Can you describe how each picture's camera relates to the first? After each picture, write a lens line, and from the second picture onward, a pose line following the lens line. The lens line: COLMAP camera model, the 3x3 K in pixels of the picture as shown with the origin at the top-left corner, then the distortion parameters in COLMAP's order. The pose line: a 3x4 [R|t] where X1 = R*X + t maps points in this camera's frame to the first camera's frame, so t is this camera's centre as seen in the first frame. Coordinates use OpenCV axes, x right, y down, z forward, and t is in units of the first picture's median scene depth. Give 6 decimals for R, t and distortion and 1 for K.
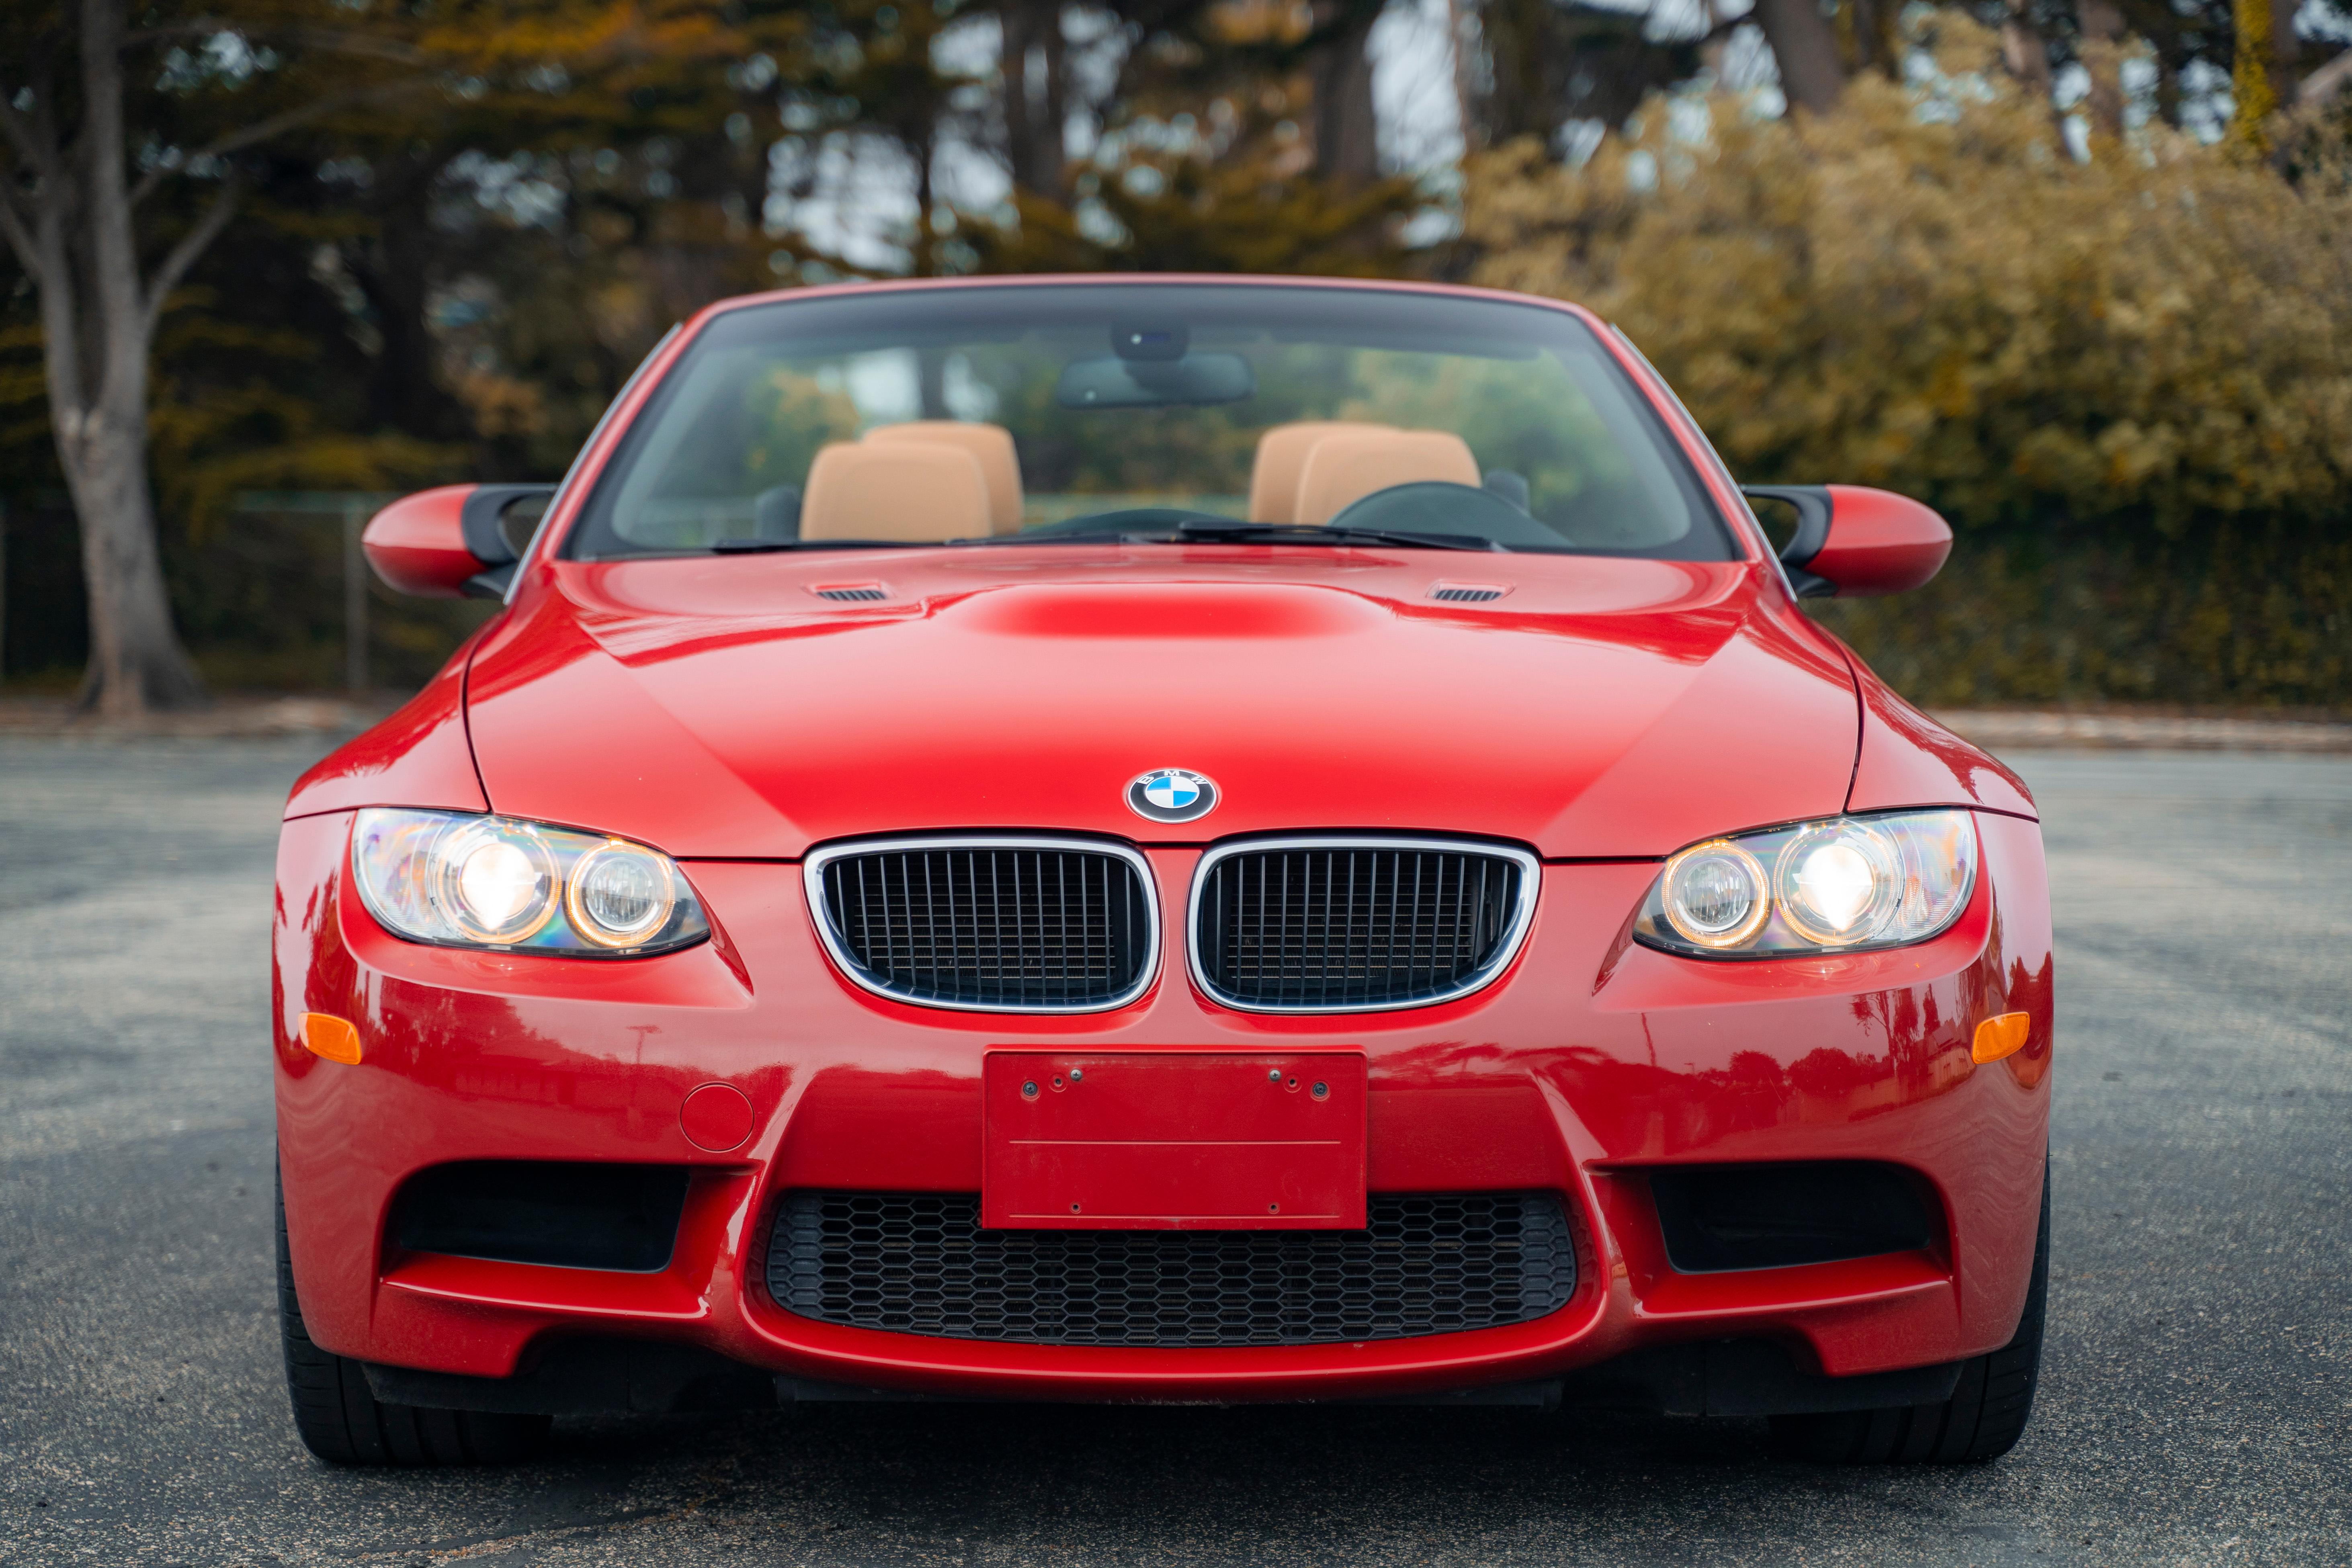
lens RADIAL K [[5057.2, 0, 1266.6], [0, 5057.2, 699.9], [0, 0, 1]] dist [0.025763, 0.000000]
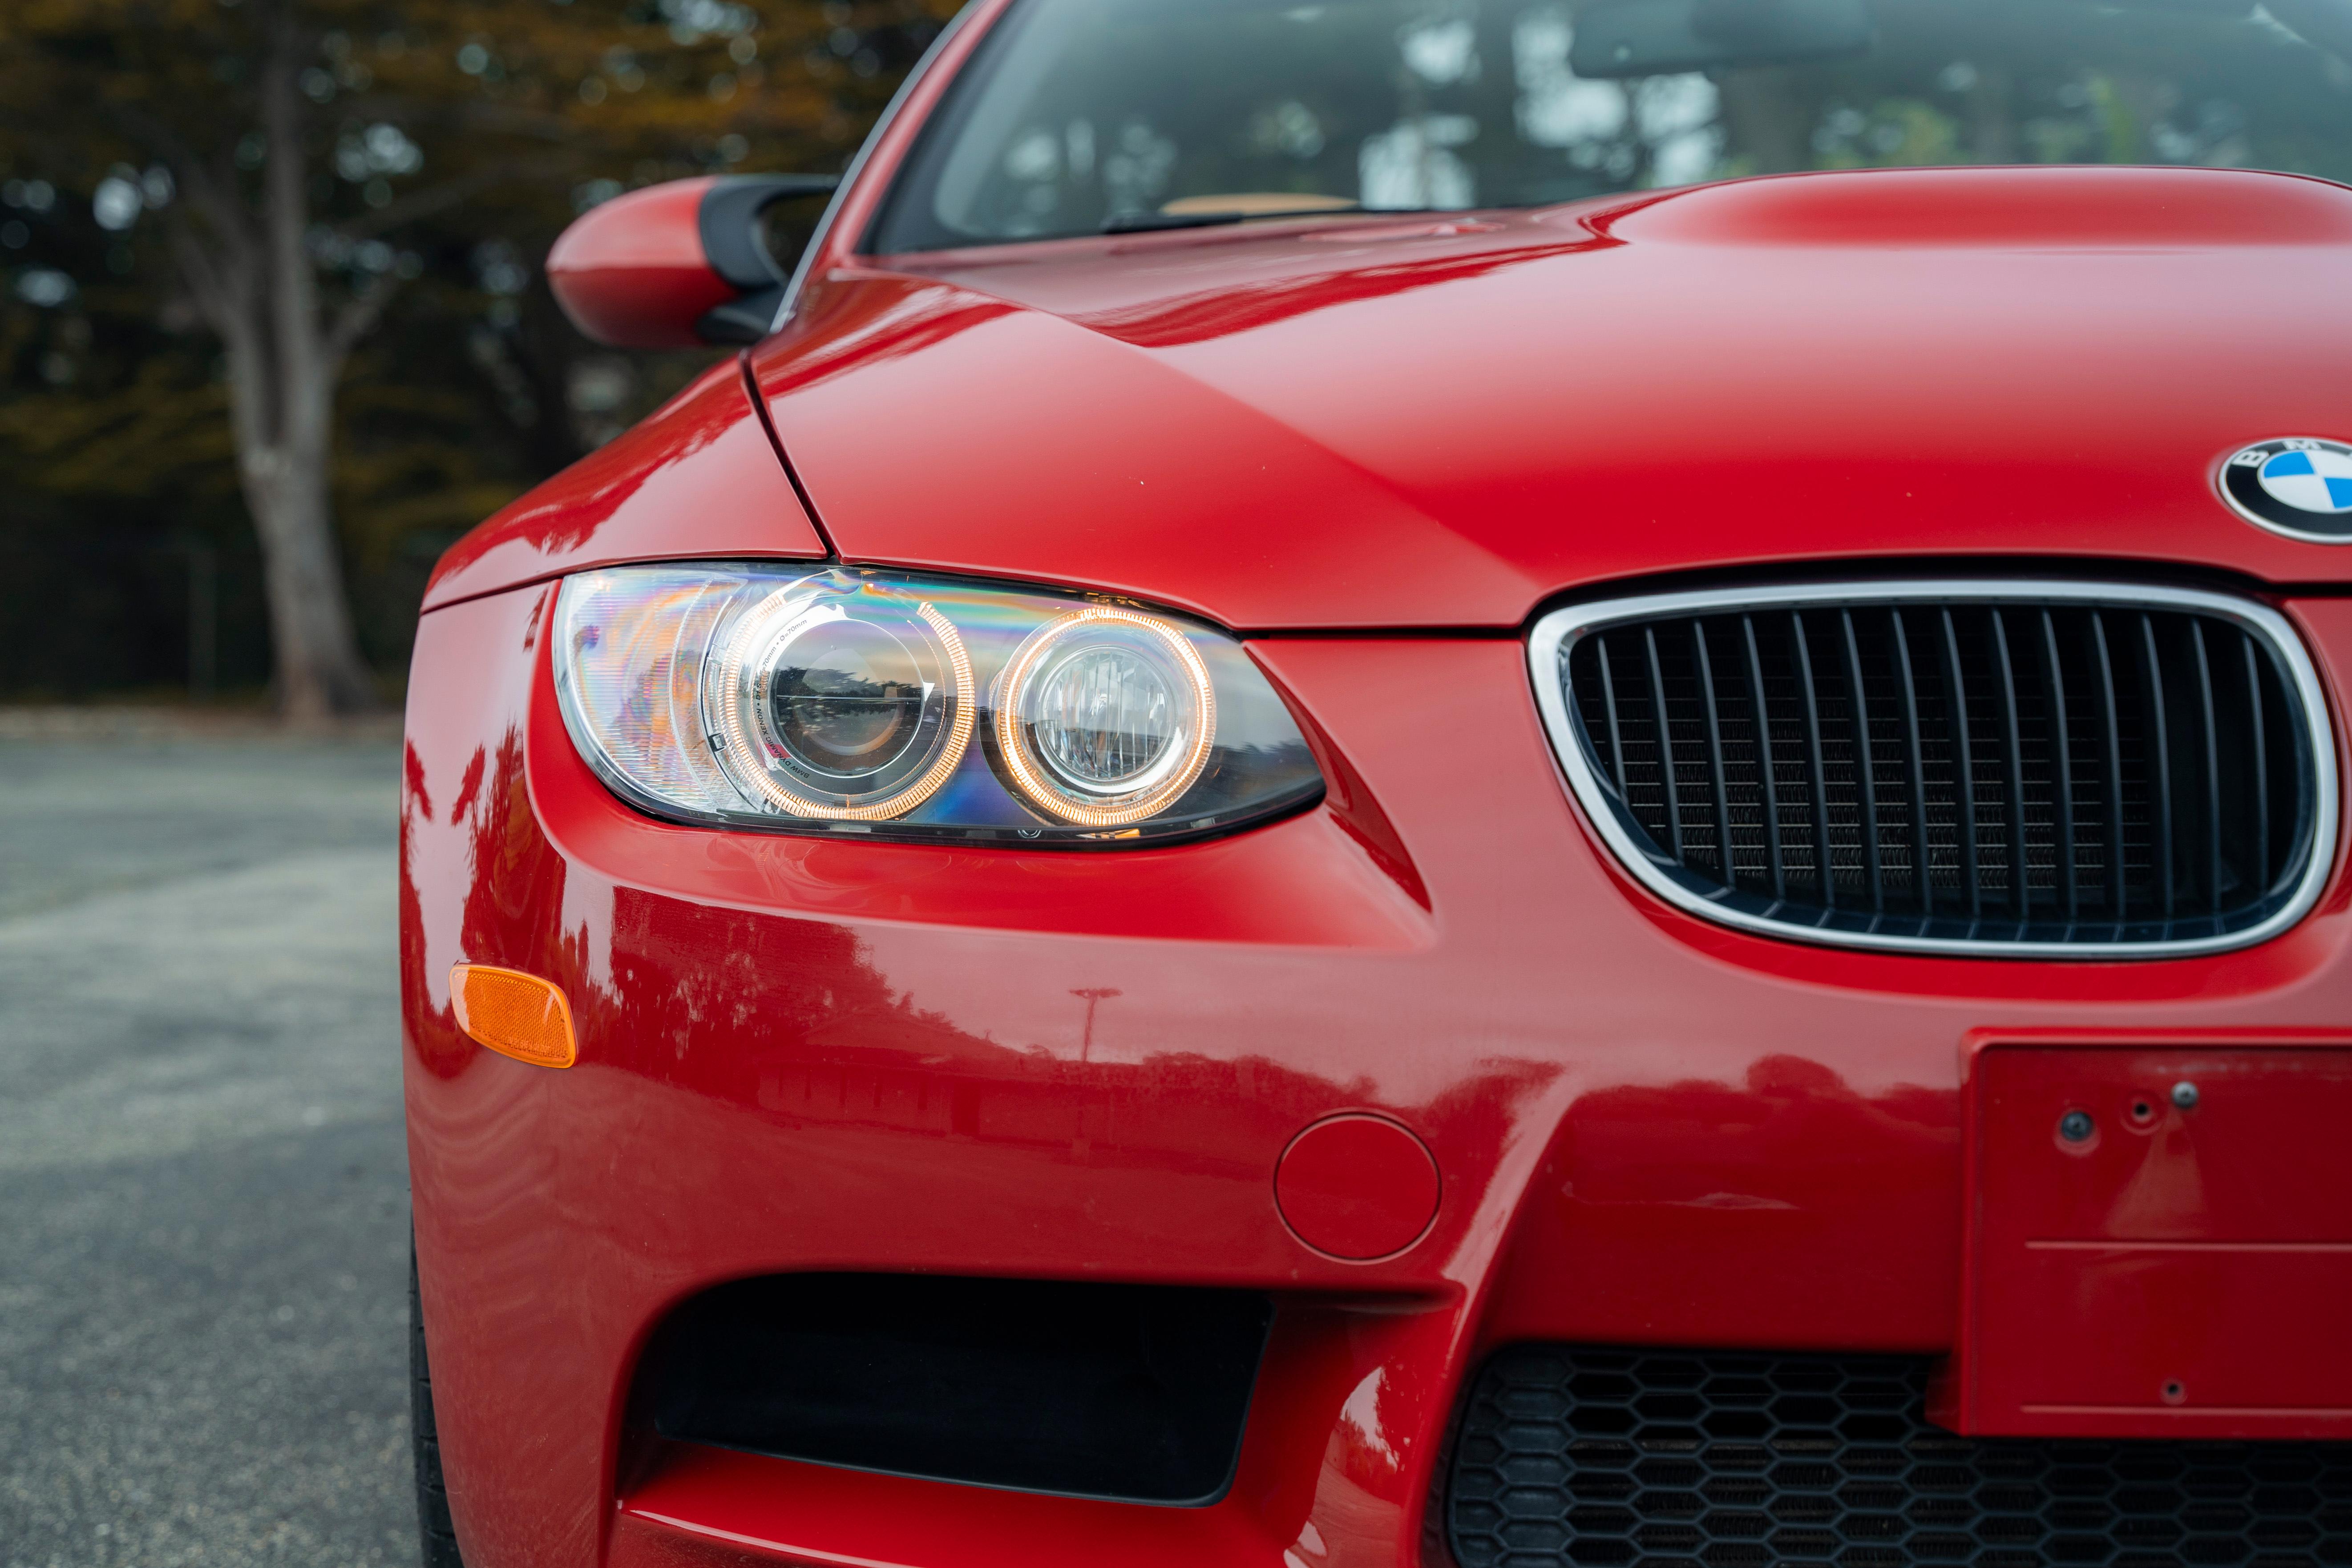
lens RADIAL K [[4432.9, 0, 1166.7], [0, 4432.9, 785.5], [0, 0, 1]] dist [0.048923, 0.000000]
pose [[0.999490, -0.003331, -0.031755, -0.104403], [0.003860, 0.999855, 0.016609, 0.036429], [0.031695, -0.016724, 0.999358, 0.553434]]
